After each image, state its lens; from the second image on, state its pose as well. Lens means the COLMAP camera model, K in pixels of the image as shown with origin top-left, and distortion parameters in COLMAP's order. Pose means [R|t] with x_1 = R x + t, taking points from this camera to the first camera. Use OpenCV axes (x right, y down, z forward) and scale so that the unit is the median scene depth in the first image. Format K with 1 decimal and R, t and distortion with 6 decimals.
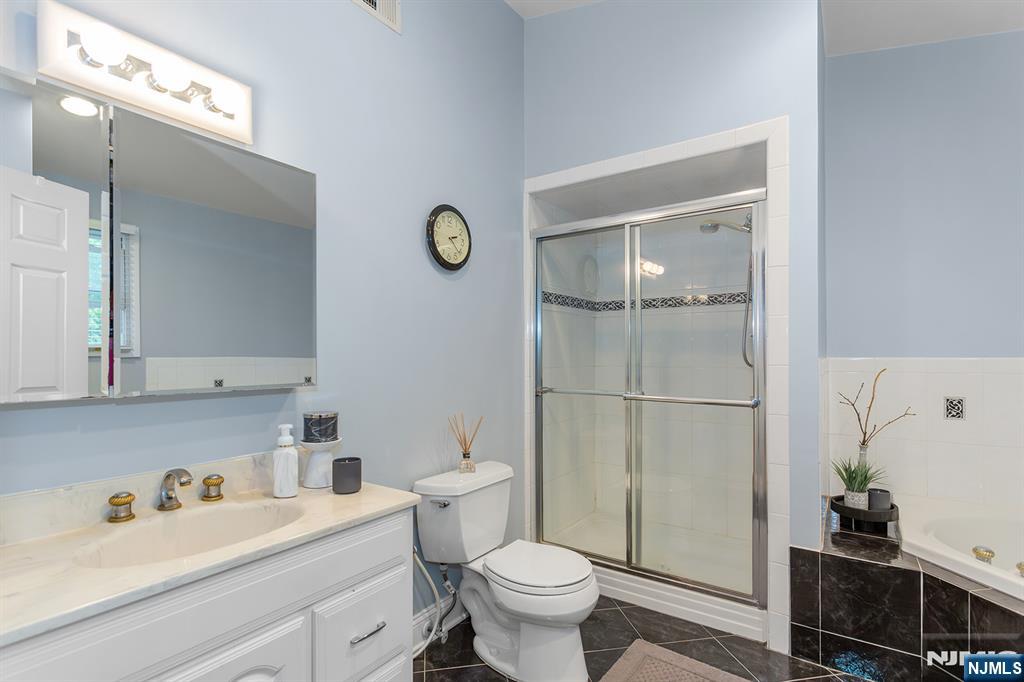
lens RADIAL K [[497.2, 0, 514.8], [0, 497.2, 358.7], [0, 0, 1]] dist [0.009907, 0.001878]
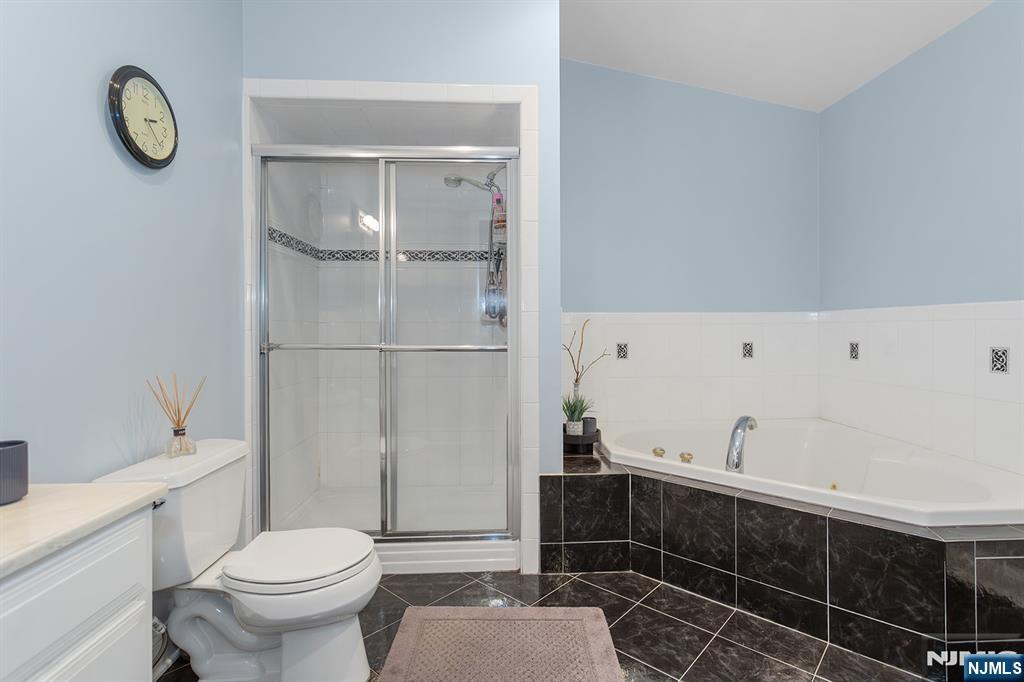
lens RADIAL K [[497.2, 0, 512.8], [0, 497.2, 335.4], [0, 0, 1]] dist [0.009907, 0.001878]
pose [[0.794722, -0.004960, 0.606953, -0.152861], [0.005555, 0.999984, 0.000898, 0.058669], [-0.606948, 0.002658, 0.794737, 0.145567]]
